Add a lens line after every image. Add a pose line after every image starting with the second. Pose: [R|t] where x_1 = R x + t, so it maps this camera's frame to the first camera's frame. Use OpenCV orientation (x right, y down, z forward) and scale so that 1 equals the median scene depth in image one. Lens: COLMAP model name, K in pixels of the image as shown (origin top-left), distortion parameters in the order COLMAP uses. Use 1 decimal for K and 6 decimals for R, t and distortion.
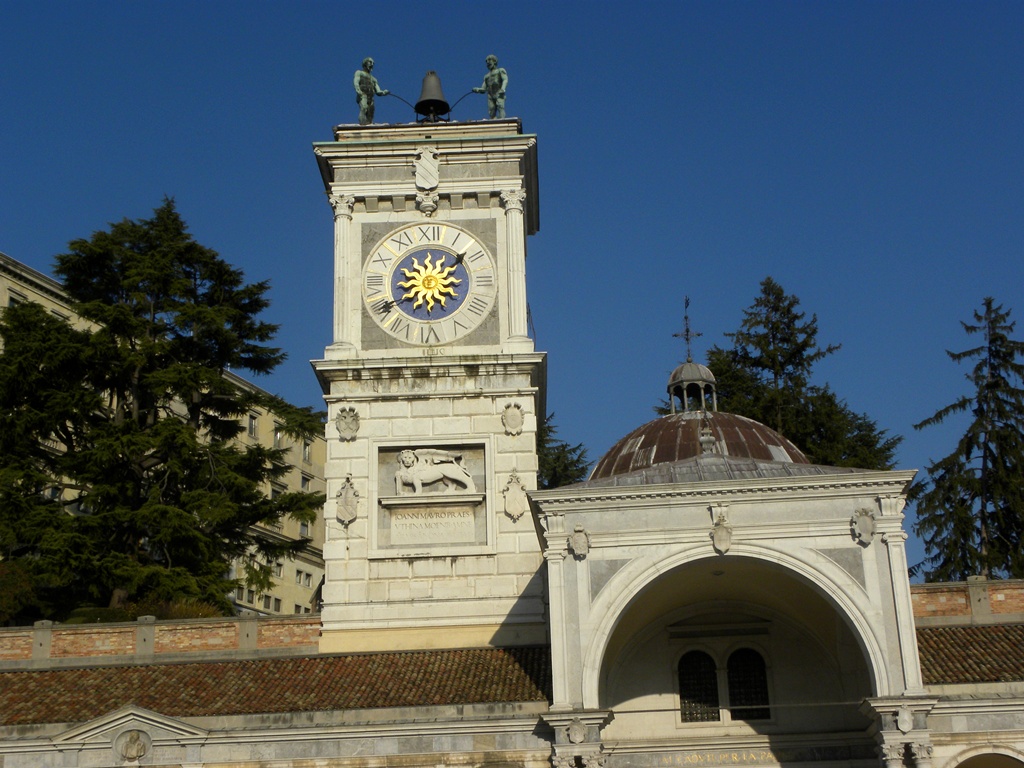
lens RADIAL K [[1579.9, 0, 512.0], [0, 1579.9, 384.0], [0, 0, 1]] dist [0.185495, -1.330415]
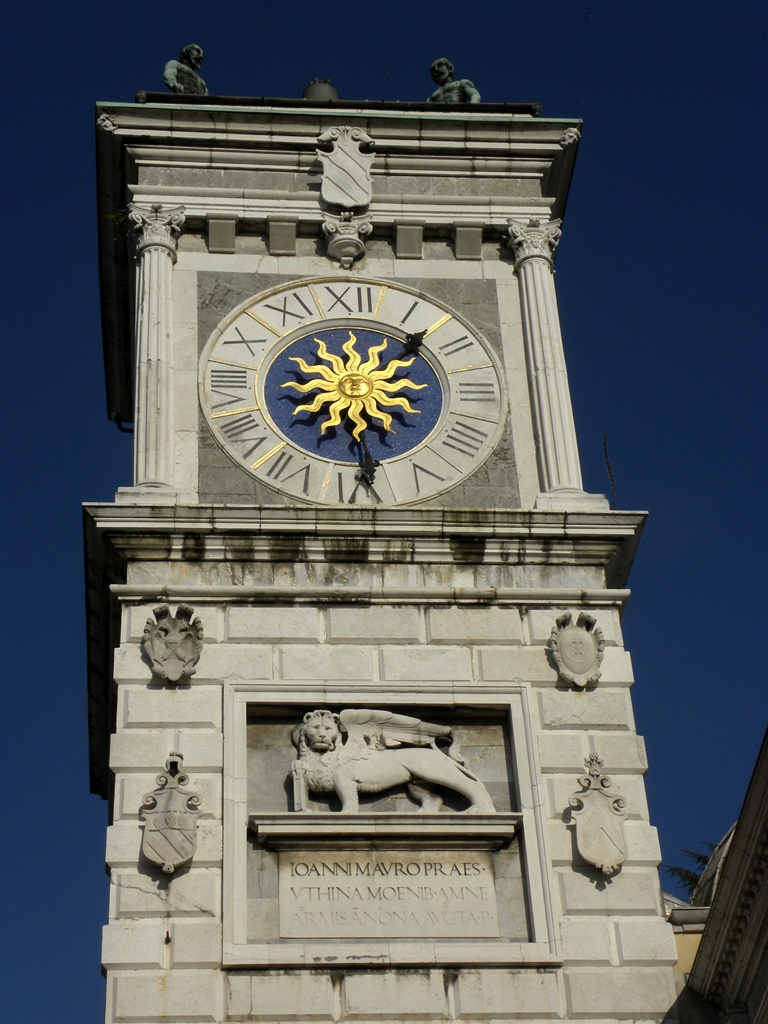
lens RADIAL K [[2206.3, 0, 384.0], [0, 2206.3, 512.0], [0, 0, 1]] dist [0.682977, -5.784800]
pose [[0.993320, 0.053033, 0.102479, -0.108374], [-0.017900, 0.948193, -0.317191, 0.168921], [-0.113991, 0.313238, 0.942809, 0.441827]]
